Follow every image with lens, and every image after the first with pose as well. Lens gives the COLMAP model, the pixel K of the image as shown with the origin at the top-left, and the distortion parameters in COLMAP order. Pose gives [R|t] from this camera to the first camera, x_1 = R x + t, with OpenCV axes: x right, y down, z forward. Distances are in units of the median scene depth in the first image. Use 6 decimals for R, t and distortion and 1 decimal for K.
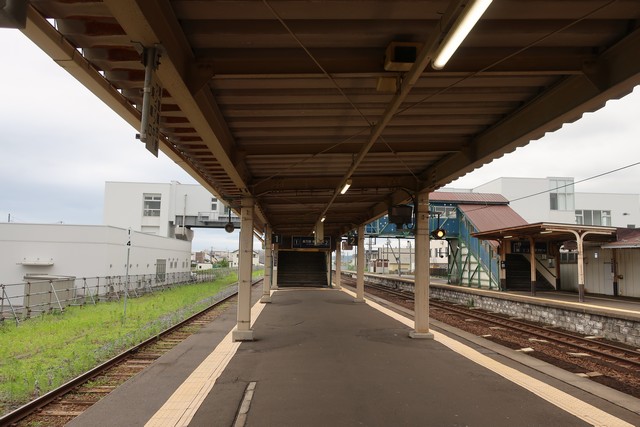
lens RADIAL K [[512.8, 0, 315.8], [0, 512.8, 213.9], [0, 0, 1]] dist [0.006719, -0.016914]
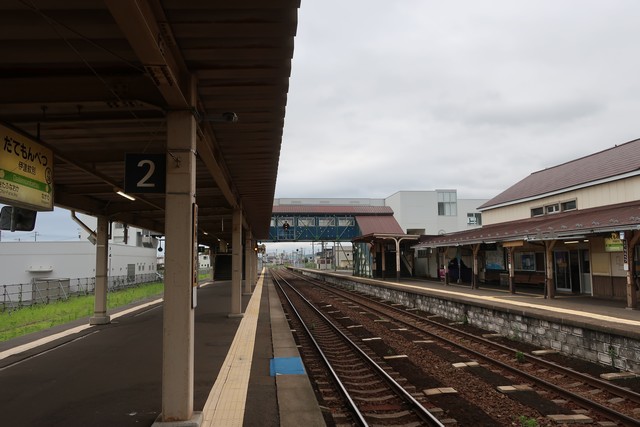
lens RADIAL K [[512.8, 0, 320.7], [0, 512.8, 209.9], [0, 0, 1]] dist [0.006719, -0.016914]
pose [[0.997754, -0.027473, 0.061100, 0.111366], [0.027734, 0.999609, -0.003436, -0.033614], [-0.060982, 0.005123, 0.998126, -0.357062]]
